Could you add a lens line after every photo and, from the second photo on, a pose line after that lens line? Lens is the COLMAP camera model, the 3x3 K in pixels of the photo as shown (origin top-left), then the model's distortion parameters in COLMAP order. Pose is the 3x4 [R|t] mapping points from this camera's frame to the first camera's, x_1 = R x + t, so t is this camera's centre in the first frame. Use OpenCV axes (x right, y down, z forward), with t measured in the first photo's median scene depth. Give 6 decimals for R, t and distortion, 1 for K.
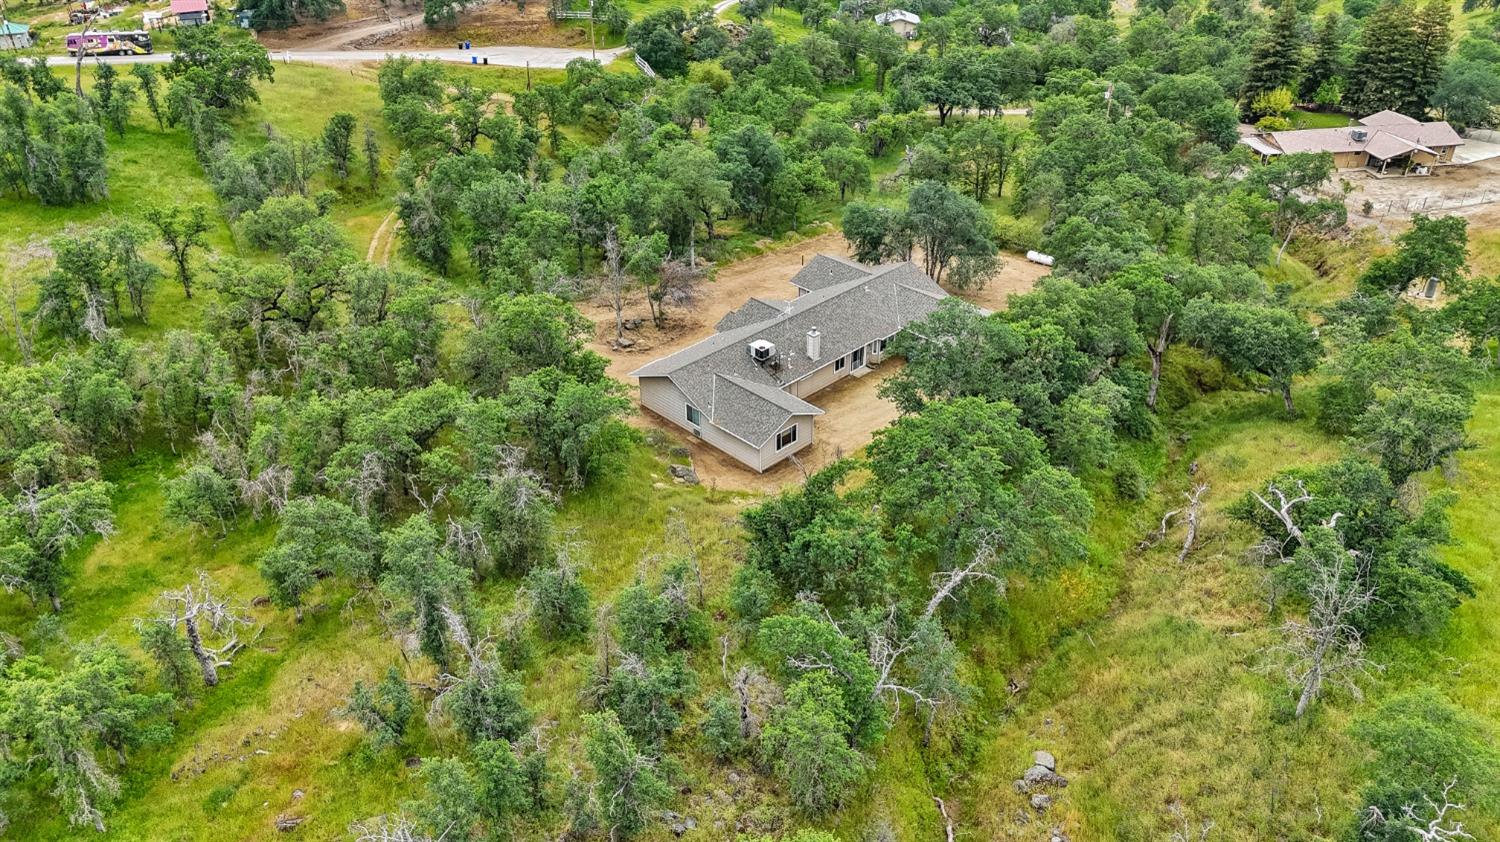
lens RADIAL K [[1094.0, 0, 750.0], [0, 1094.0, 421.0], [0, 0, 1]] dist [0.007862, 0.002857]
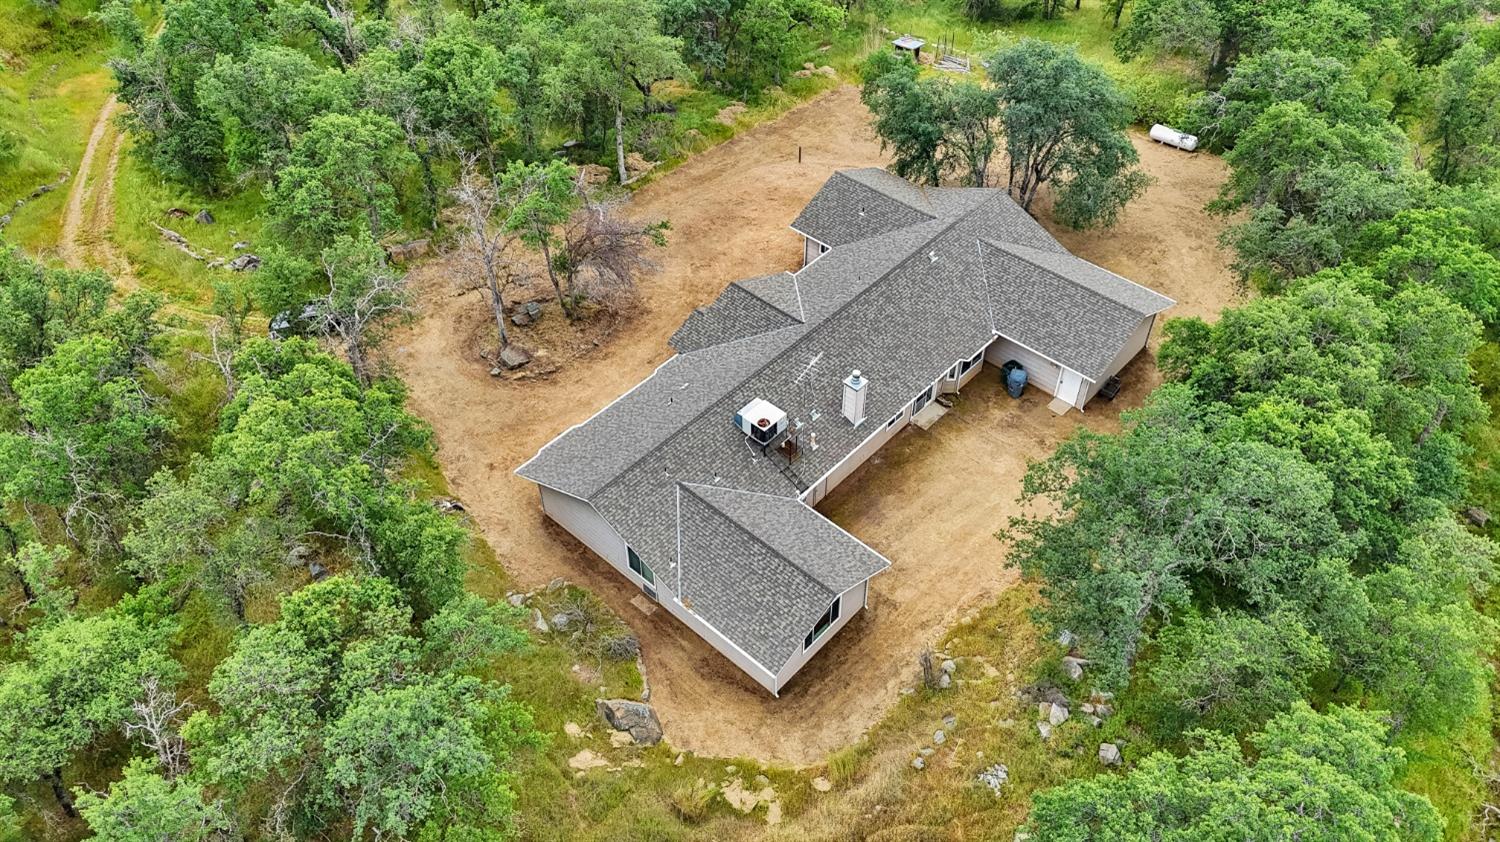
lens RADIAL K [[1094.0, 0, 750.0], [0, 1094.0, 421.0], [0, 0, 1]] dist [0.007862, 0.002857]
pose [[0.998037, -0.040148, 0.048062, -0.018300], [0.028029, 0.972676, 0.230468, -0.164527], [-0.056002, -0.228669, 0.971892, 0.416842]]
